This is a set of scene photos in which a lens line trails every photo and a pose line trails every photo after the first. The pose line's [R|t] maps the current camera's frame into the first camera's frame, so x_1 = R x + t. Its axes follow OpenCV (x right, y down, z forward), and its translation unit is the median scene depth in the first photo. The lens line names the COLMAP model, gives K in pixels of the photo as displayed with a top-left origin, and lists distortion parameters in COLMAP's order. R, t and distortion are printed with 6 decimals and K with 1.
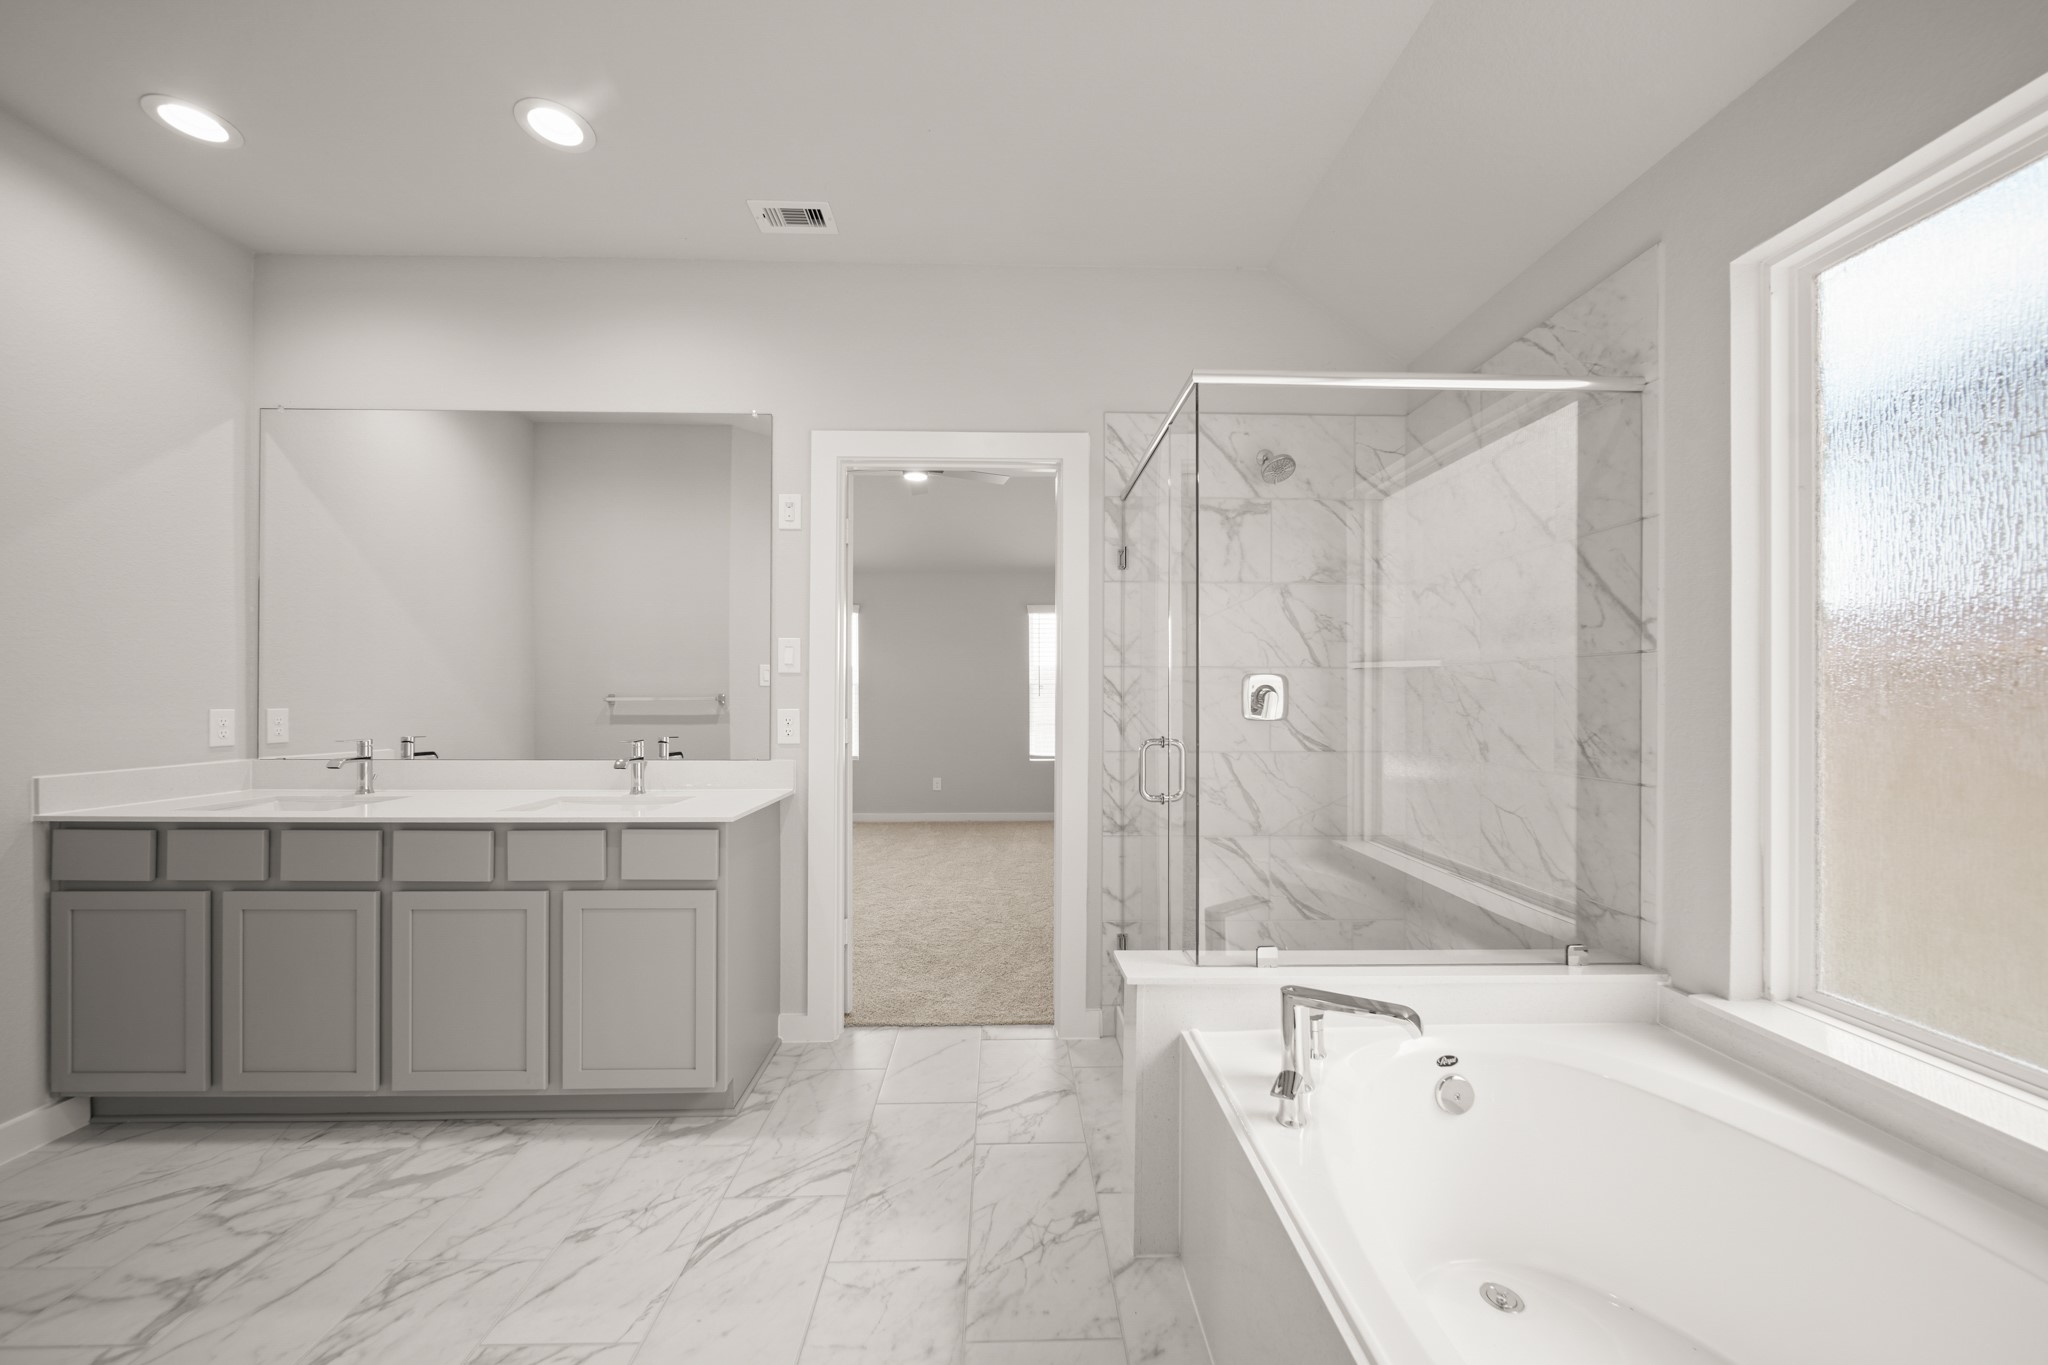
lens RADIAL K [[742.8, 0, 1024.0], [0, 742.8, 682.5], [0, 0, 1]] dist [-0.000153, 0.000046]
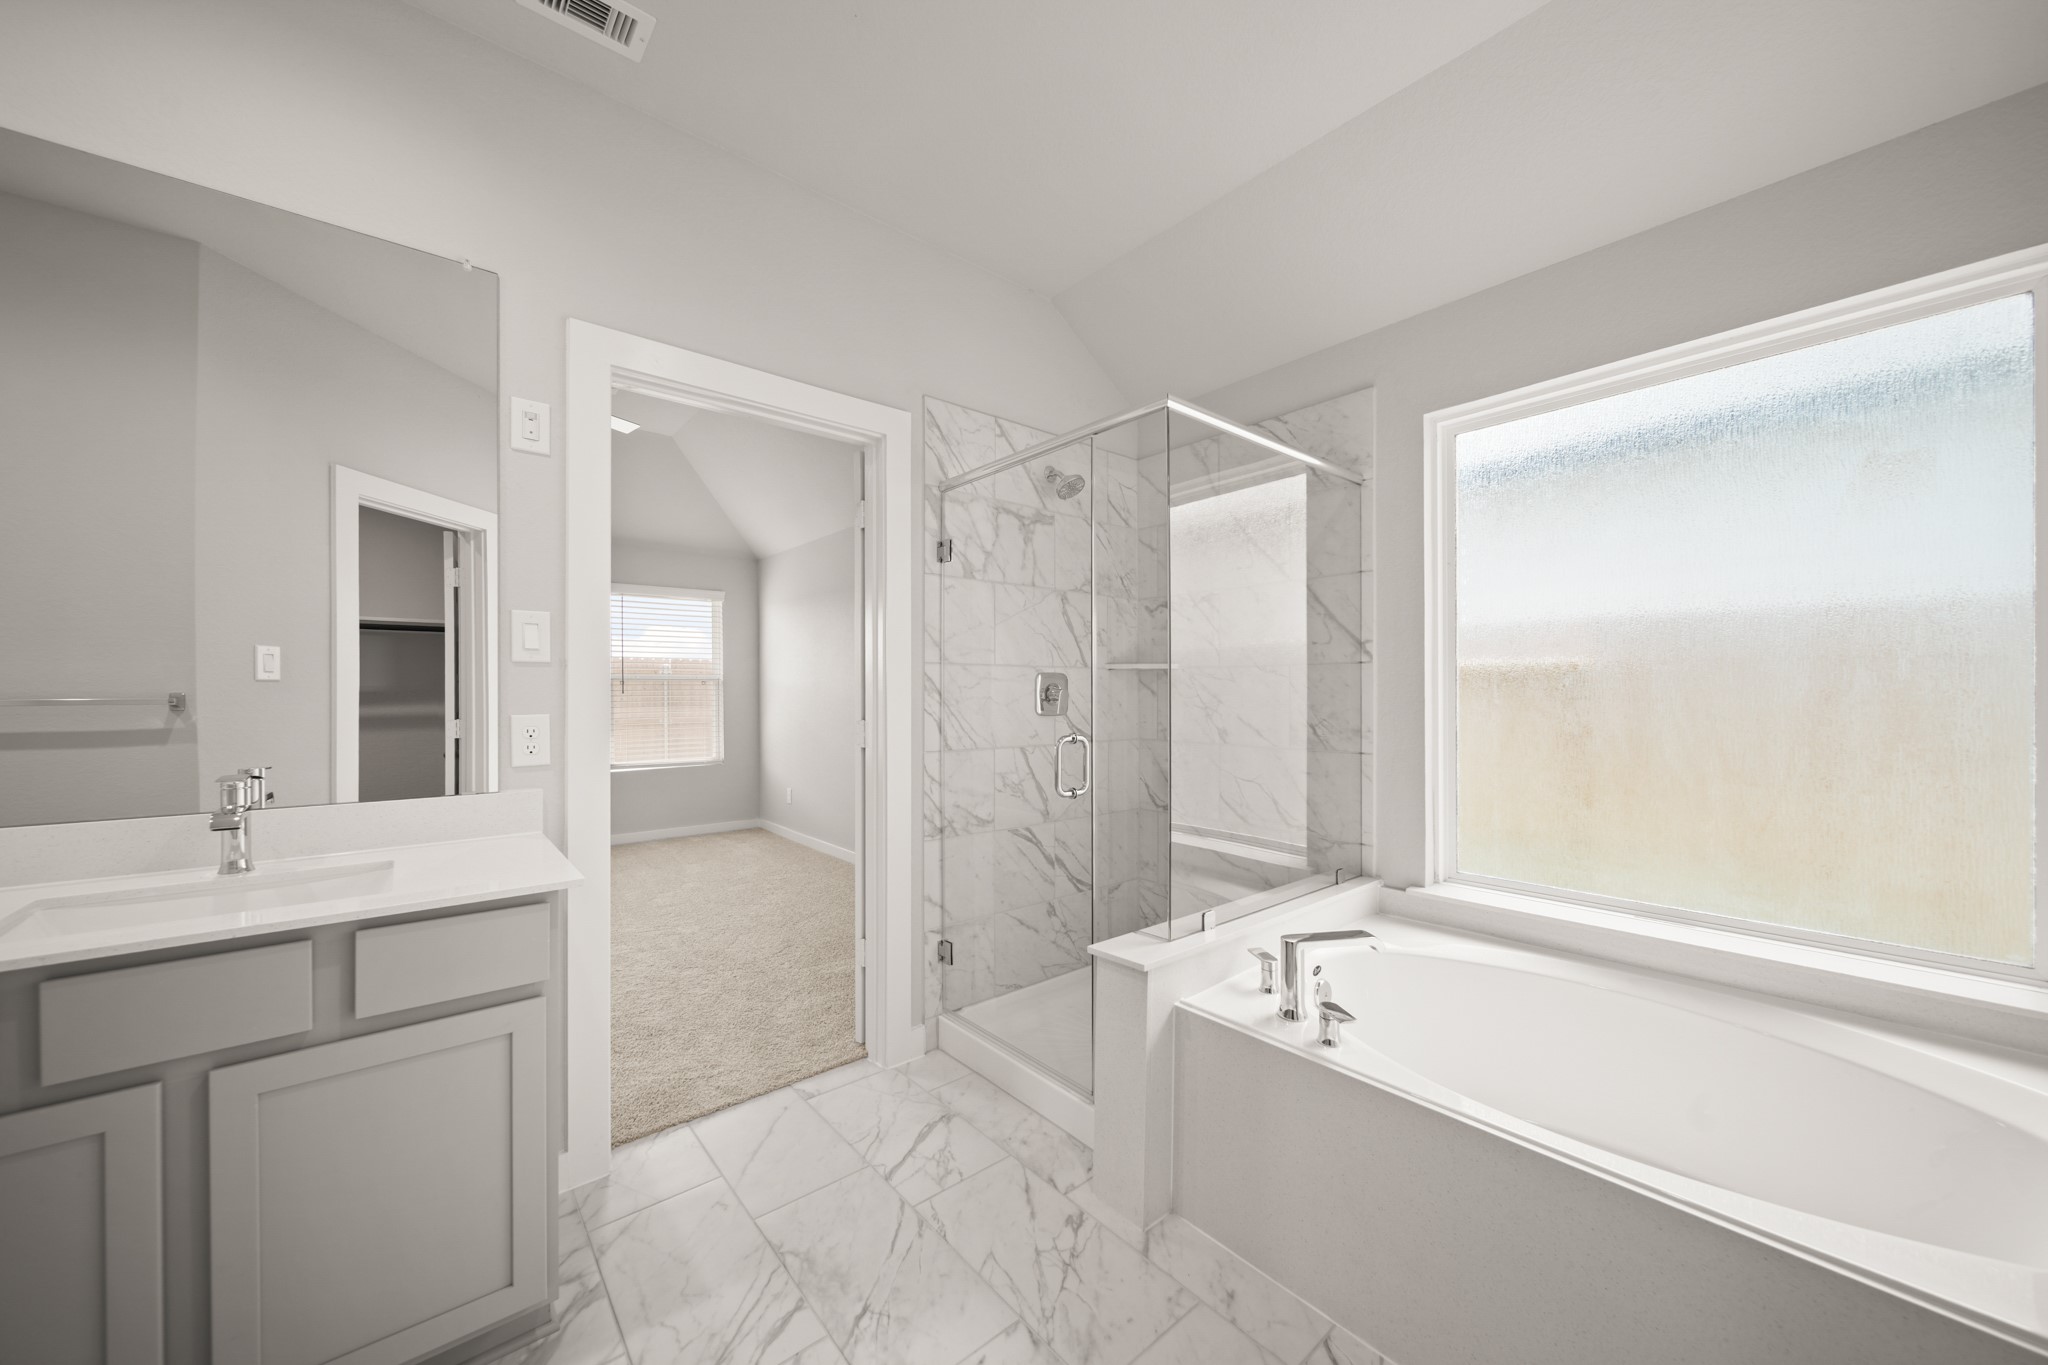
lens RADIAL K [[741.6, 0, 1024.0], [0, 741.6, 682.5], [0, 0, 1]] dist [-0.000381, -0.000083]
pose [[0.775760, 0.005436, 0.631004, -0.468663], [-0.008174, 0.999966, 0.001435, 0.001393], [-0.630975, -0.006270, 0.775778, 0.220514]]
